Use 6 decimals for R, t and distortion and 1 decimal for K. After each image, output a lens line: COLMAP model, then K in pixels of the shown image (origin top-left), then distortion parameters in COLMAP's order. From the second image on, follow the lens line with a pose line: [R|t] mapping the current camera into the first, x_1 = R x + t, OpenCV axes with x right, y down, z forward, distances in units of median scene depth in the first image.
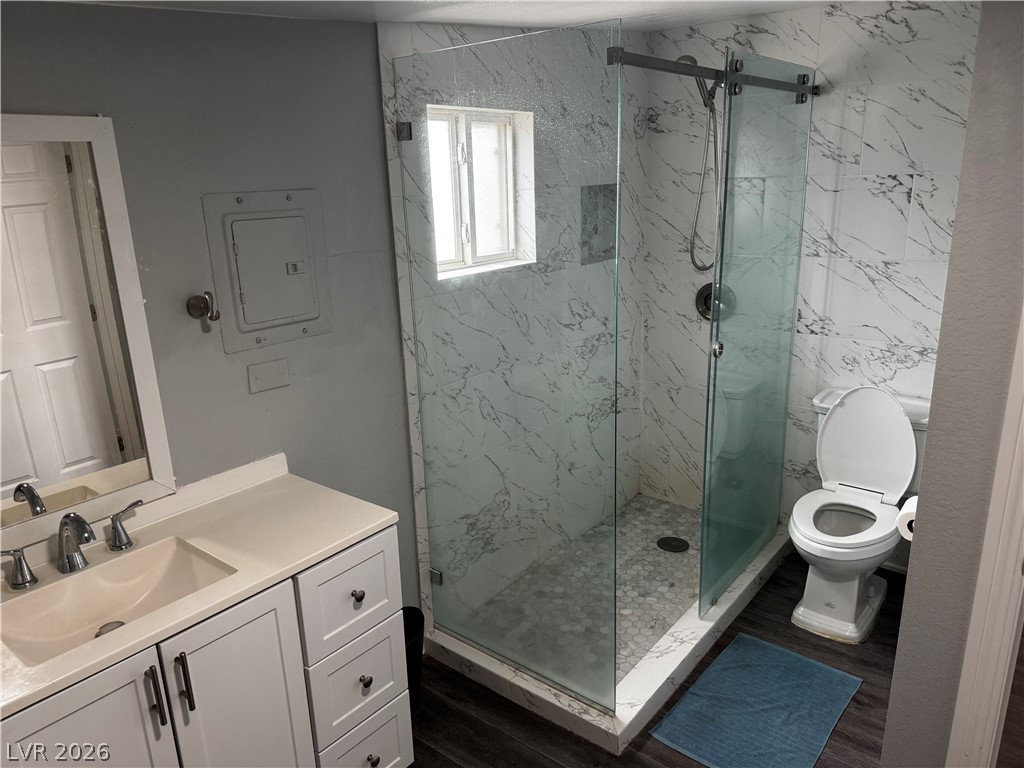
lens RADIAL K [[714.0, 0, 501.0], [0, 714.0, 389.7], [0, 0, 1]] dist [0.086803, -0.134795]
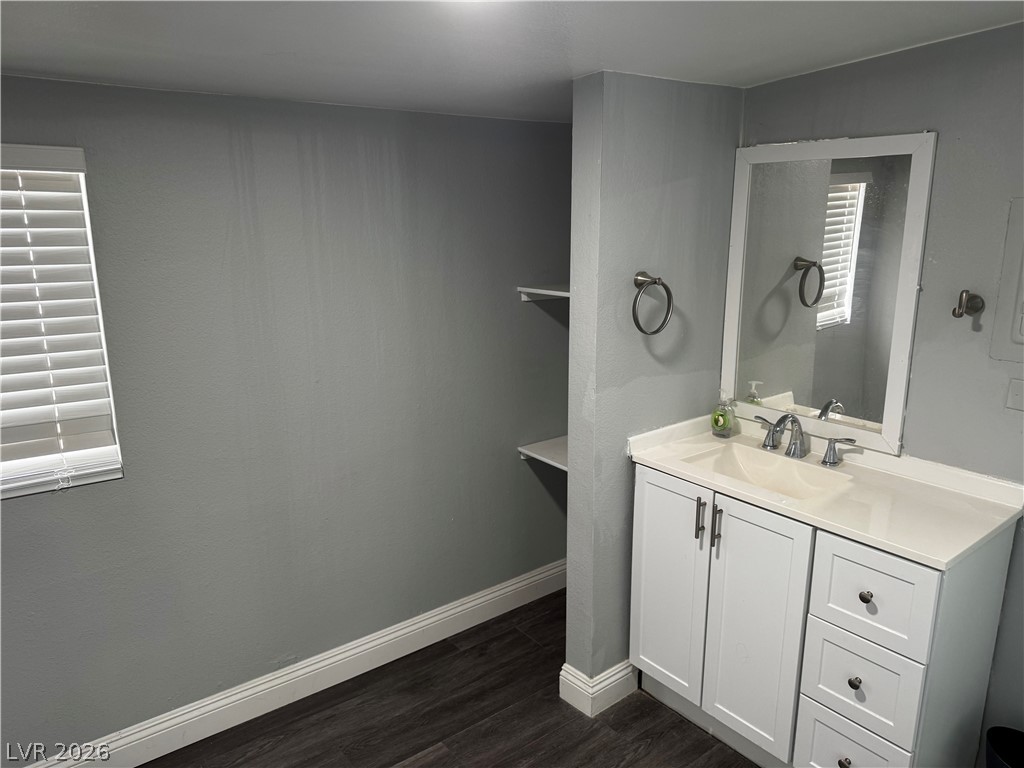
lens RADIAL K [[714.0, 0, 501.0], [0, 714.0, 389.7], [0, 0, 1]] dist [0.086803, -0.134795]
pose [[-0.228947, 0.268189, -0.935766, 0.531087], [-0.253219, 0.911798, 0.323273, -0.118858], [0.939927, 0.310966, -0.140843, 0.385811]]
